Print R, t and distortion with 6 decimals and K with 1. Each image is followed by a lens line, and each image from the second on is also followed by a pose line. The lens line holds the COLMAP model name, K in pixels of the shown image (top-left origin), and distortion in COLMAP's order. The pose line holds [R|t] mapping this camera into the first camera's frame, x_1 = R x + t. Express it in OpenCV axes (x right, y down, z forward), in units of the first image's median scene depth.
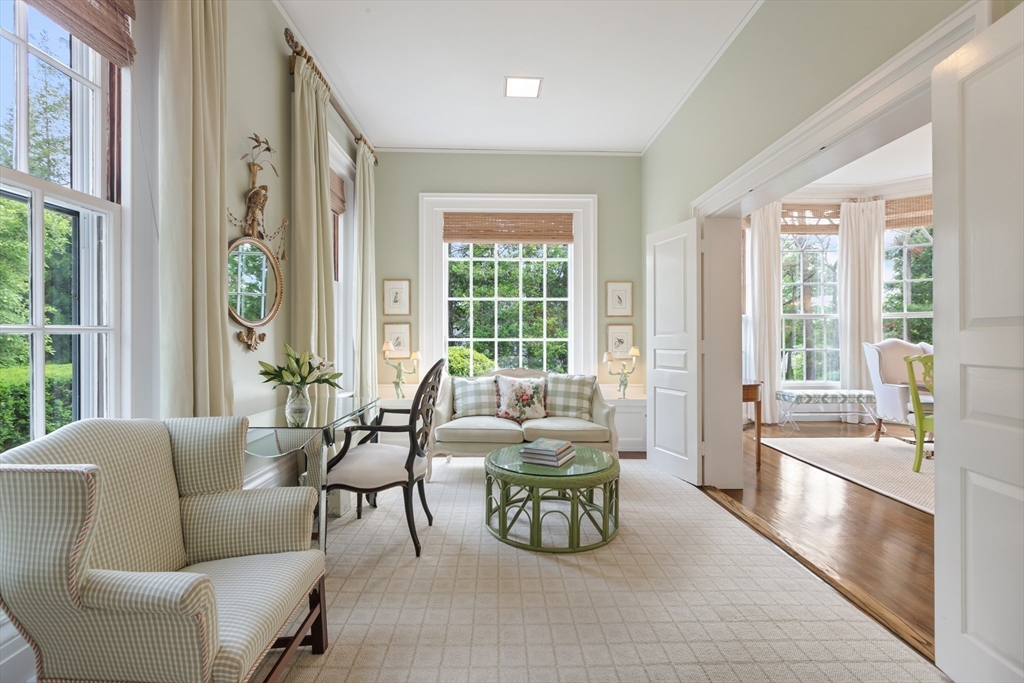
lens RADIAL K [[456.3, 0, 514.0], [0, 456.3, 339.8], [0, 0, 1]] dist [0.001217, -0.000087]
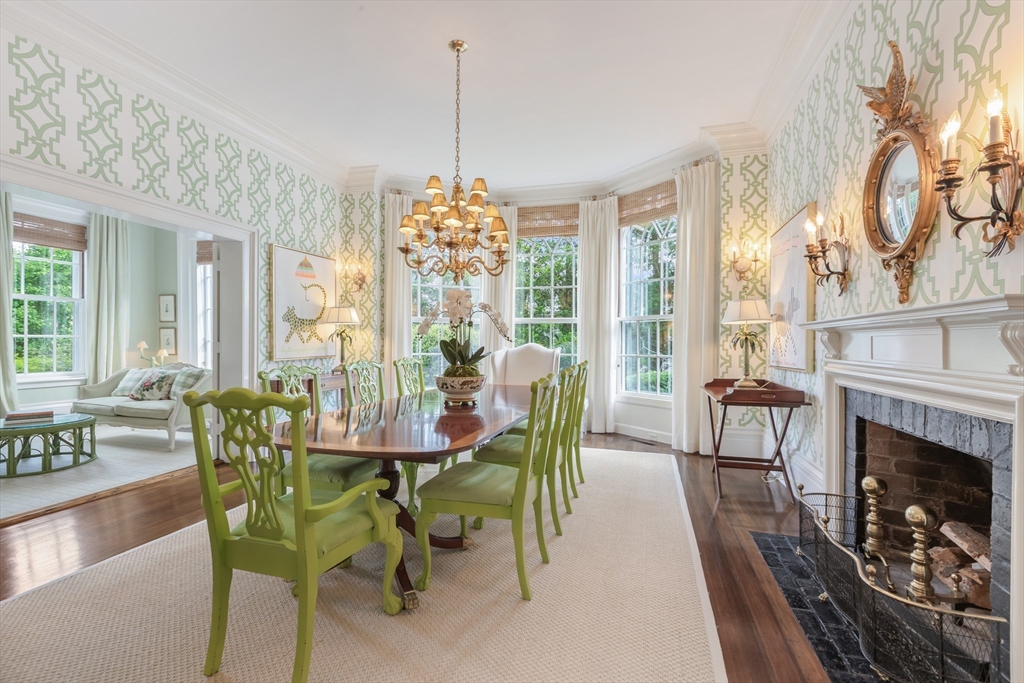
lens RADIAL K [[456.3, 0, 509.9], [0, 456.3, 341.4], [0, 0, 1]] dist [0.001217, -0.000087]
pose [[0.946793, 0.011202, -0.321648, 1.233691], [-0.011405, 0.999934, 0.001255, -0.011476], [0.321641, 0.002480, 0.946859, 0.070970]]
